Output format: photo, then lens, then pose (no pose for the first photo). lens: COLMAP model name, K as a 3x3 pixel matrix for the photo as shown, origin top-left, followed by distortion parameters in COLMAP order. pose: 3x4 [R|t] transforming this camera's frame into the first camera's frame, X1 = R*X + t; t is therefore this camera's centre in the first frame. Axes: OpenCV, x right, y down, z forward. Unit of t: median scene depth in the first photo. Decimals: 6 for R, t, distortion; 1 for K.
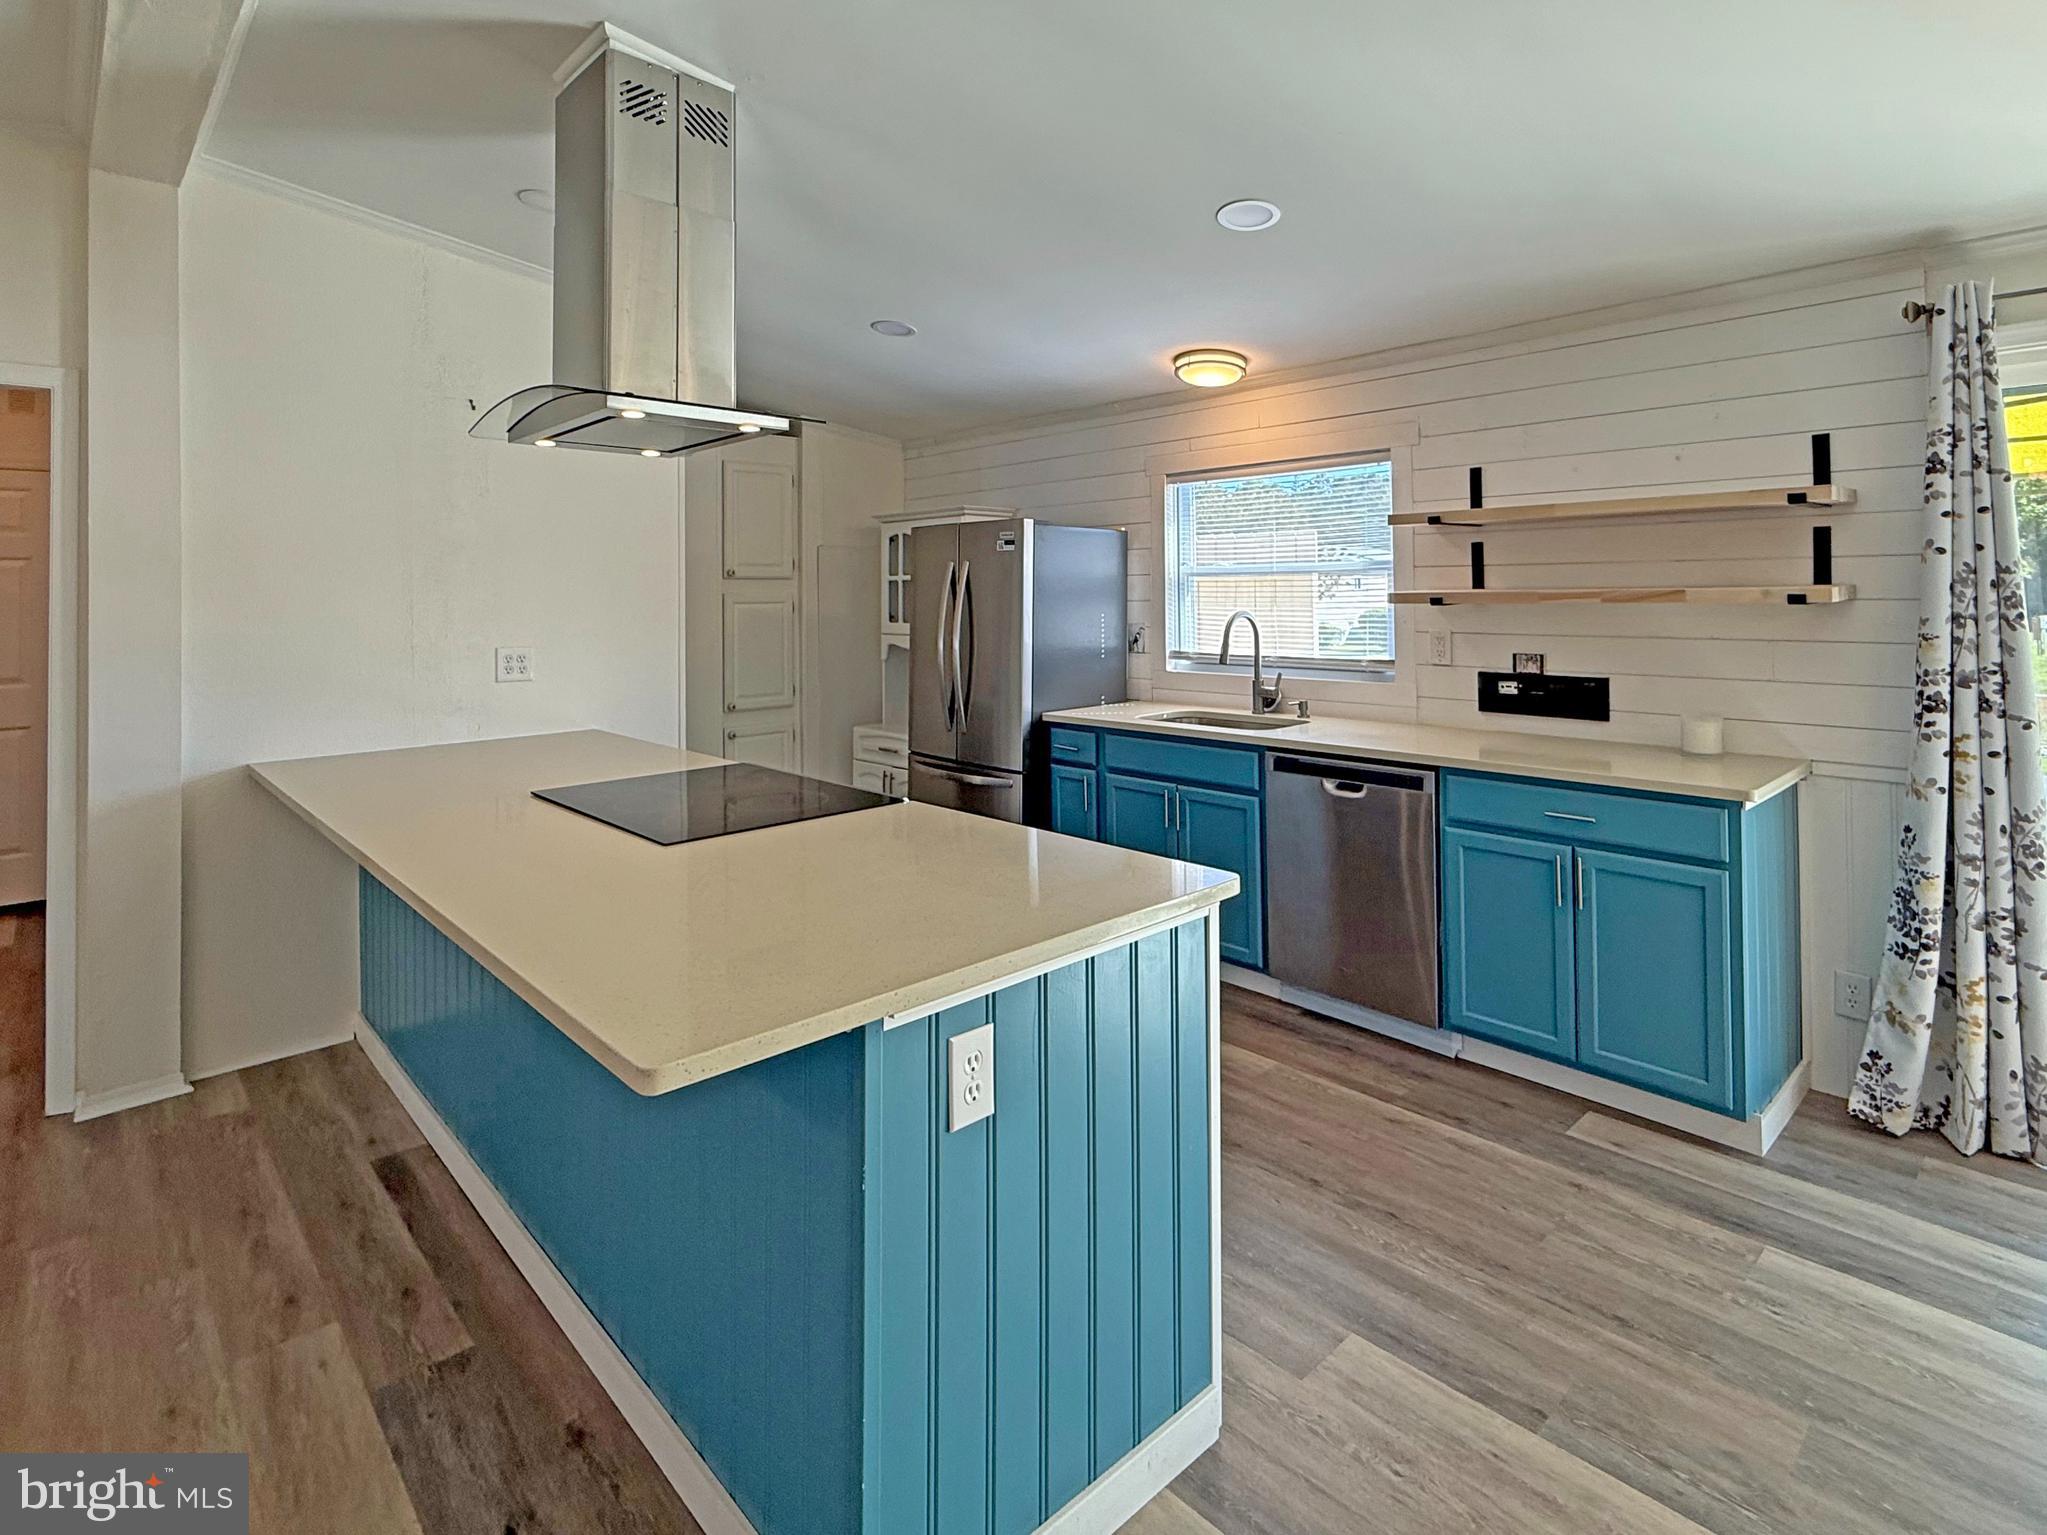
lens RADIAL K [[1049.6, 0, 1013.8], [0, 1049.6, 573.4], [0, 0, 1]] dist [0.000527, -0.001164]
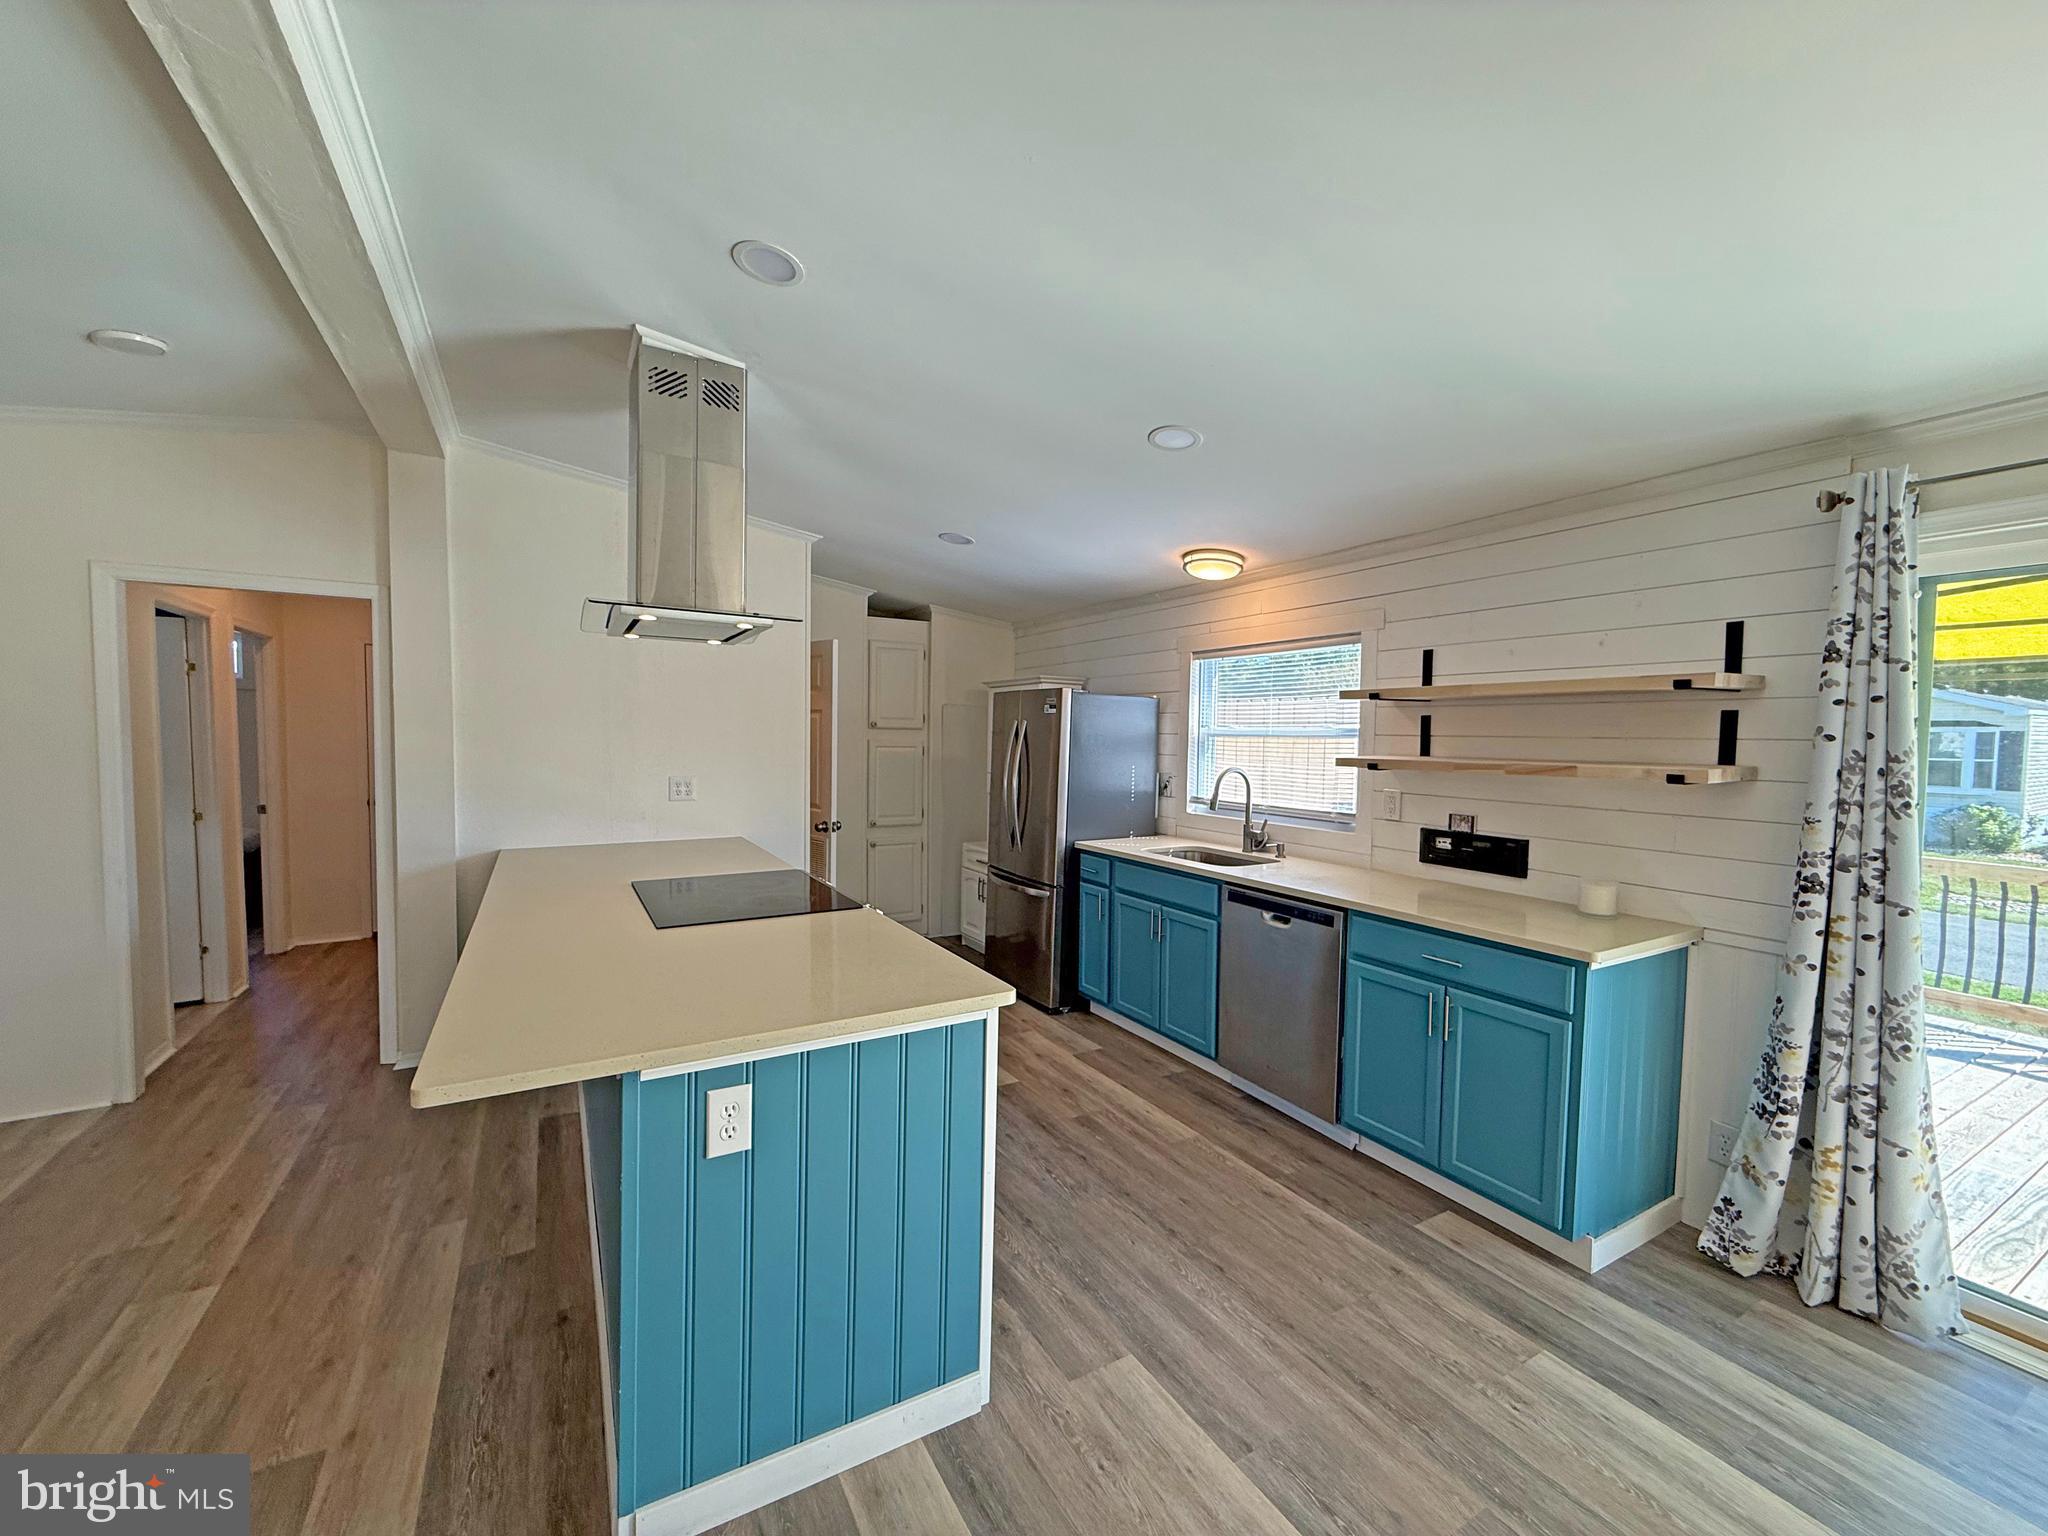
lens RADIAL K [[815.7, 0, 1018.1], [0, 815.7, 770.2], [0, 0, 1]] dist [-0.001096, 0.000399]
pose [[0.974789, 0.034417, -0.220460, 0.285147], [-0.020800, 0.997746, 0.063793, -0.024257], [0.222158, -0.057600, 0.973308, 0.044992]]
